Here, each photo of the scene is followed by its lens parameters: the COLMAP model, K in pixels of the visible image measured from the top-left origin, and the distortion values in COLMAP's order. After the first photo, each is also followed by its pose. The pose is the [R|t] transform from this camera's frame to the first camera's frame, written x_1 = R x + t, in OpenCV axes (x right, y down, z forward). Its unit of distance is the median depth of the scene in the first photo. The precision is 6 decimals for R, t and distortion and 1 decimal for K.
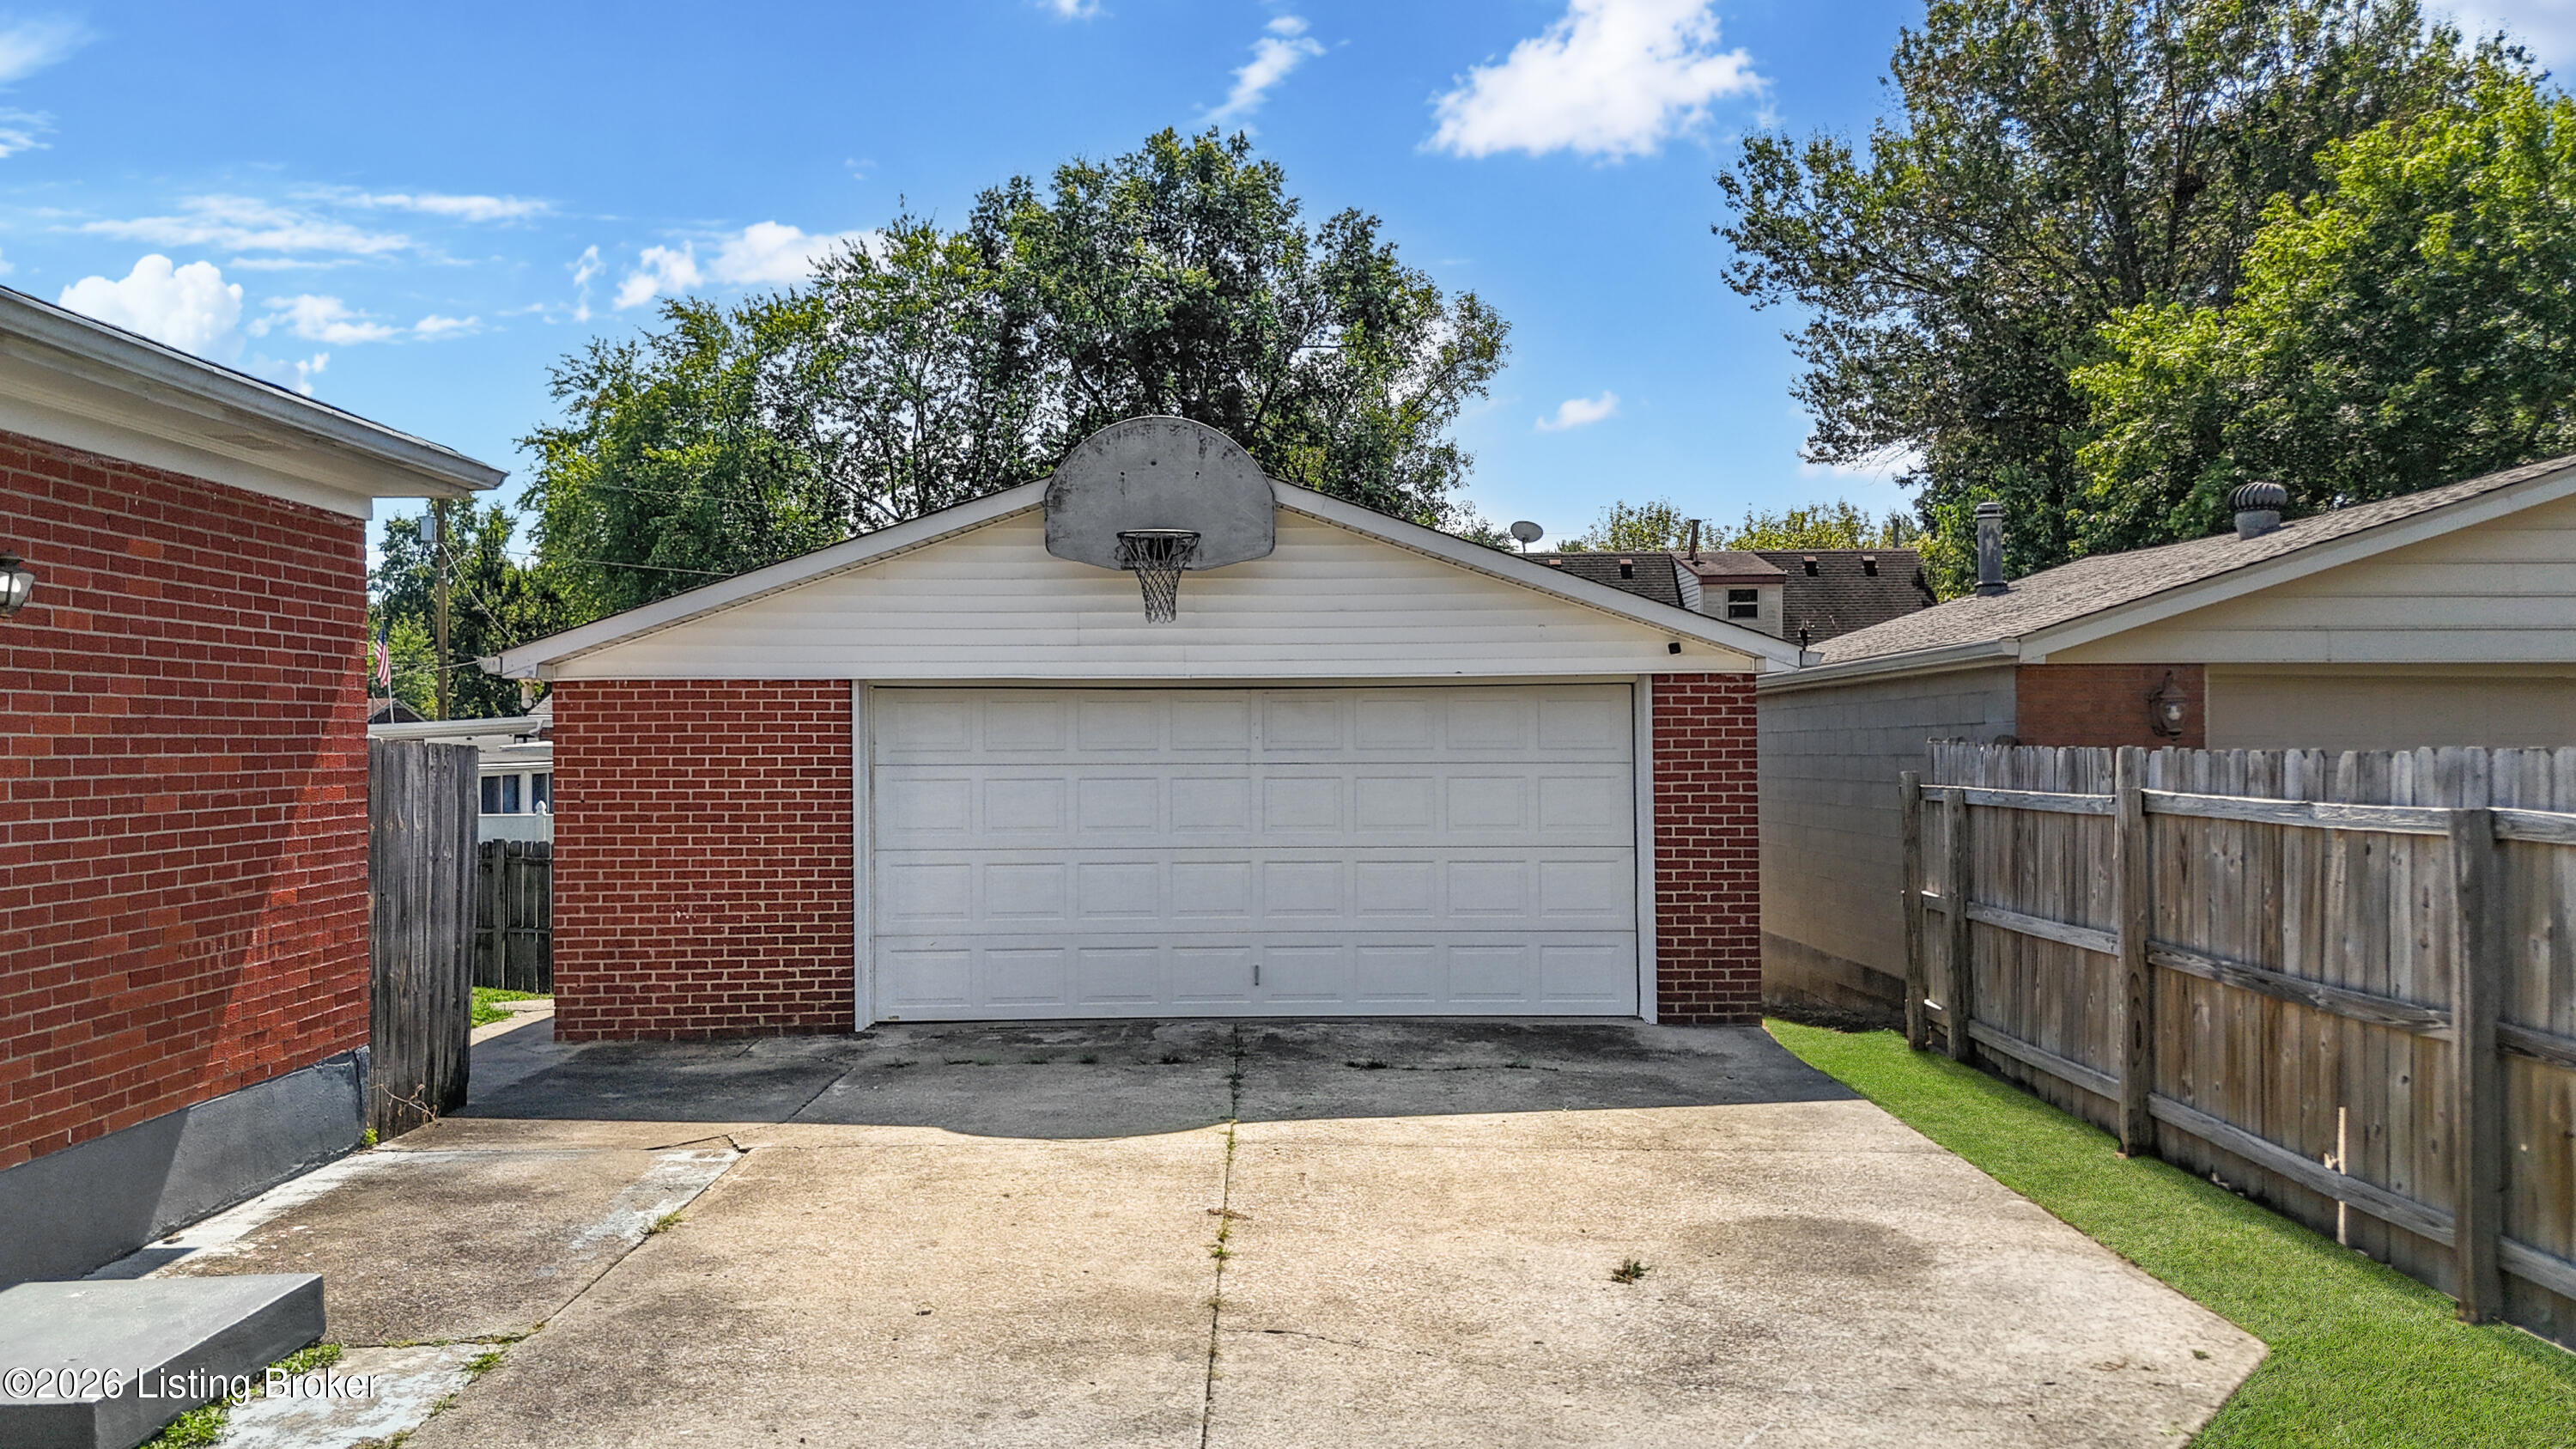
lens RADIAL K [[1917.1, 0, 1346.5], [0, 1917.1, 770.9], [0, 0, 1]] dist [0.061954, -0.005023]
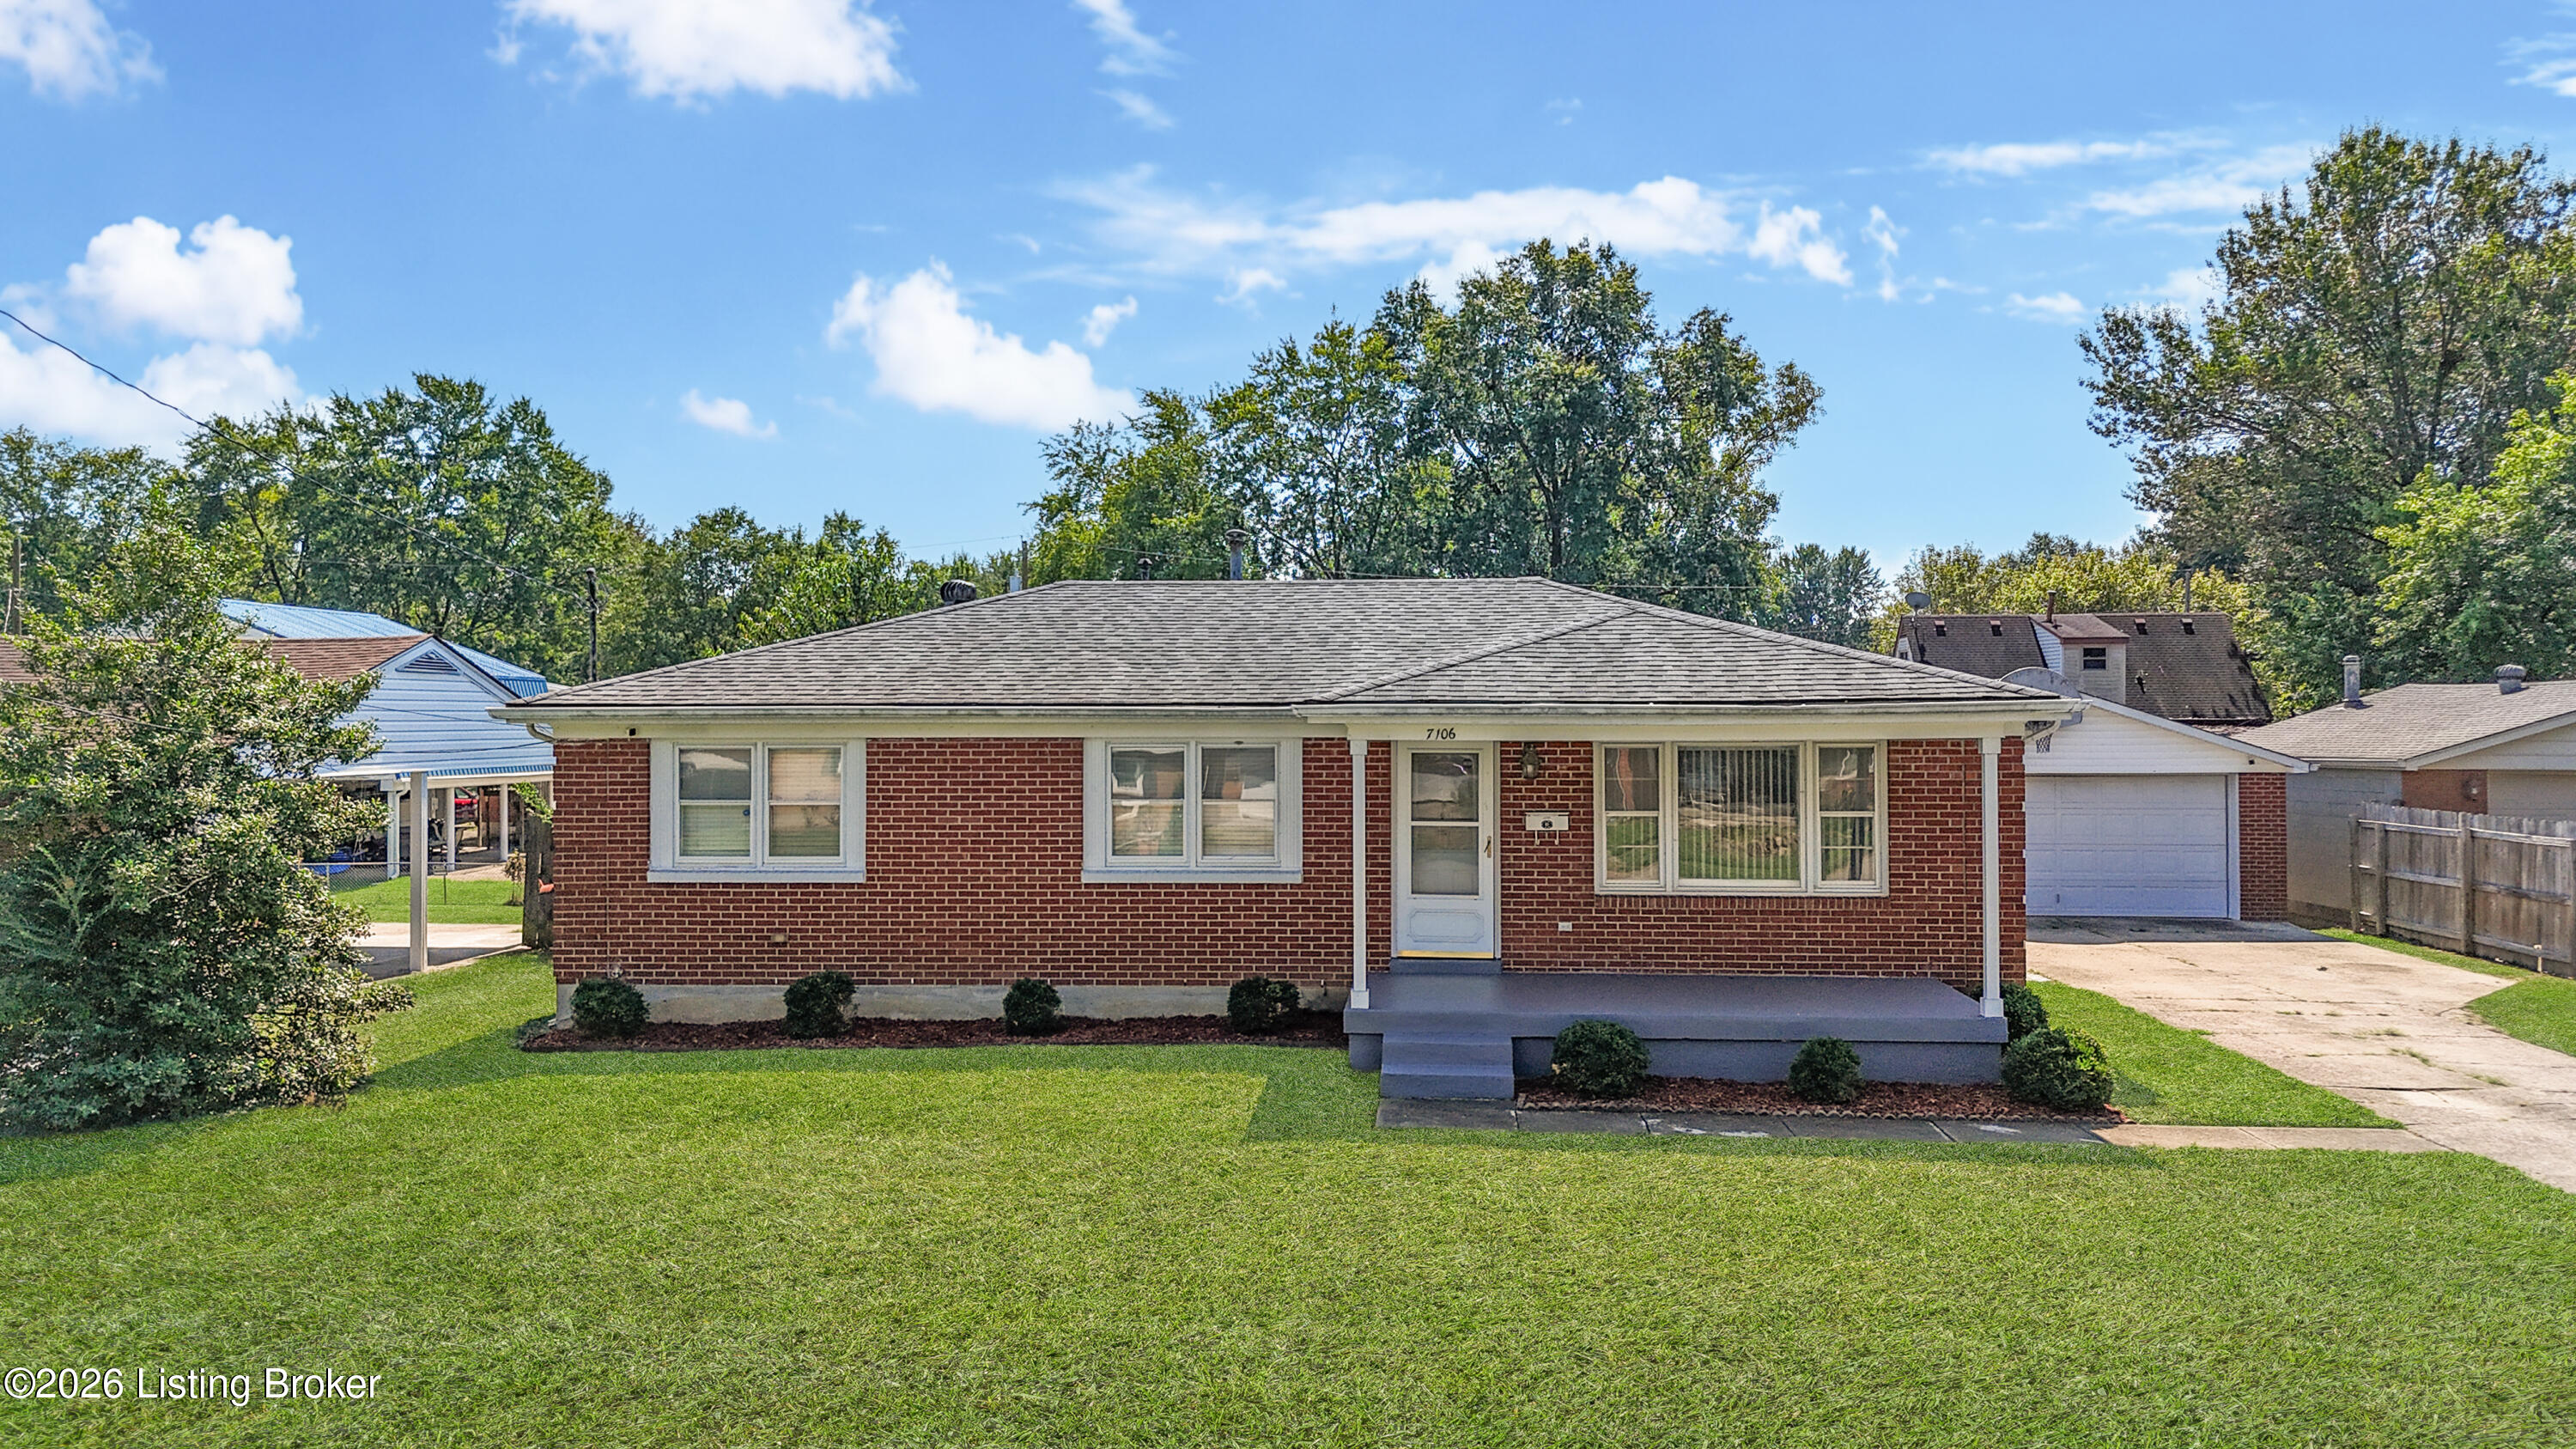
lens RADIAL K [[1903.4, 0, 1336.0], [0, 1903.4, 757.9], [0, 0, 1]] dist [0.072737, -0.057023]
pose [[0.994882, 0.006795, -0.100817, -0.283842], [-0.006682, 0.999977, 0.001465, -0.025616], [0.100825, -0.000784, 0.994904, -0.591104]]
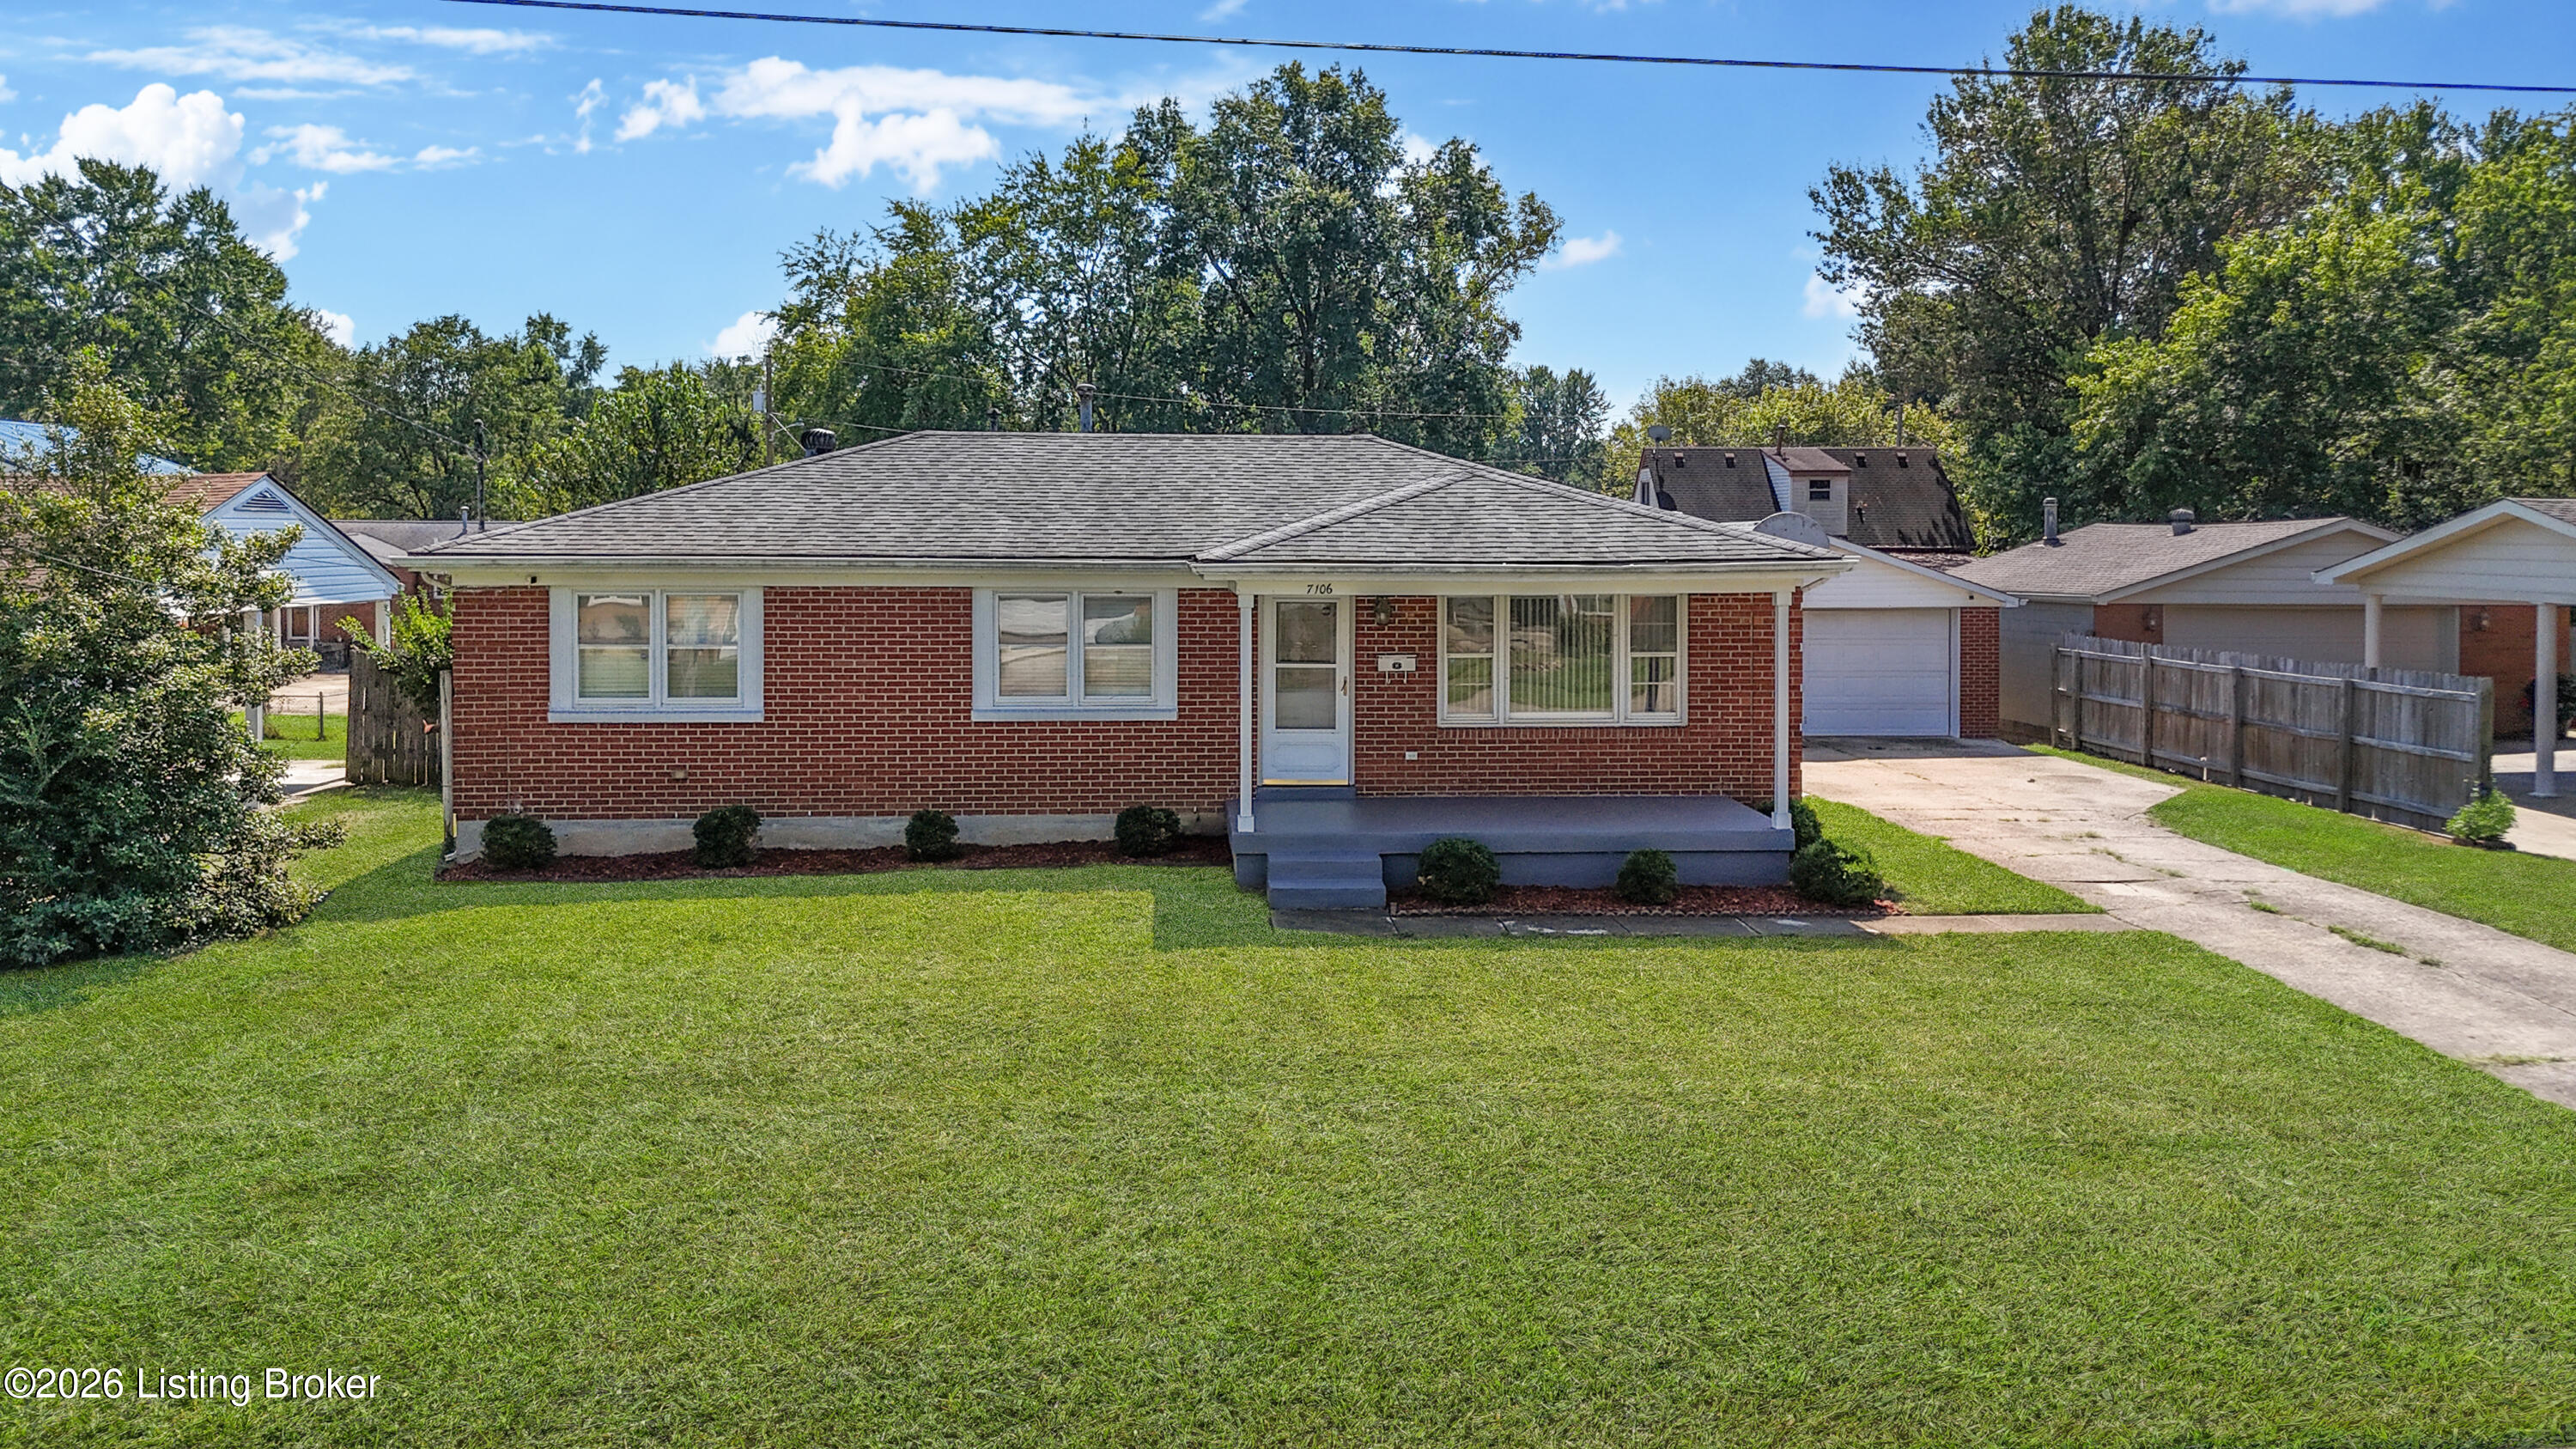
lens RADIAL K [[1930.6, 0, 1331.2], [0, 1930.6, 637.2], [0, 0, 1]] dist [0.070863, -0.062251]
pose [[0.999253, 0.007233, 0.037969, -0.326457], [-0.008531, 0.999381, 0.034137, -0.036937], [-0.037698, -0.034436, 0.998696, -0.666054]]
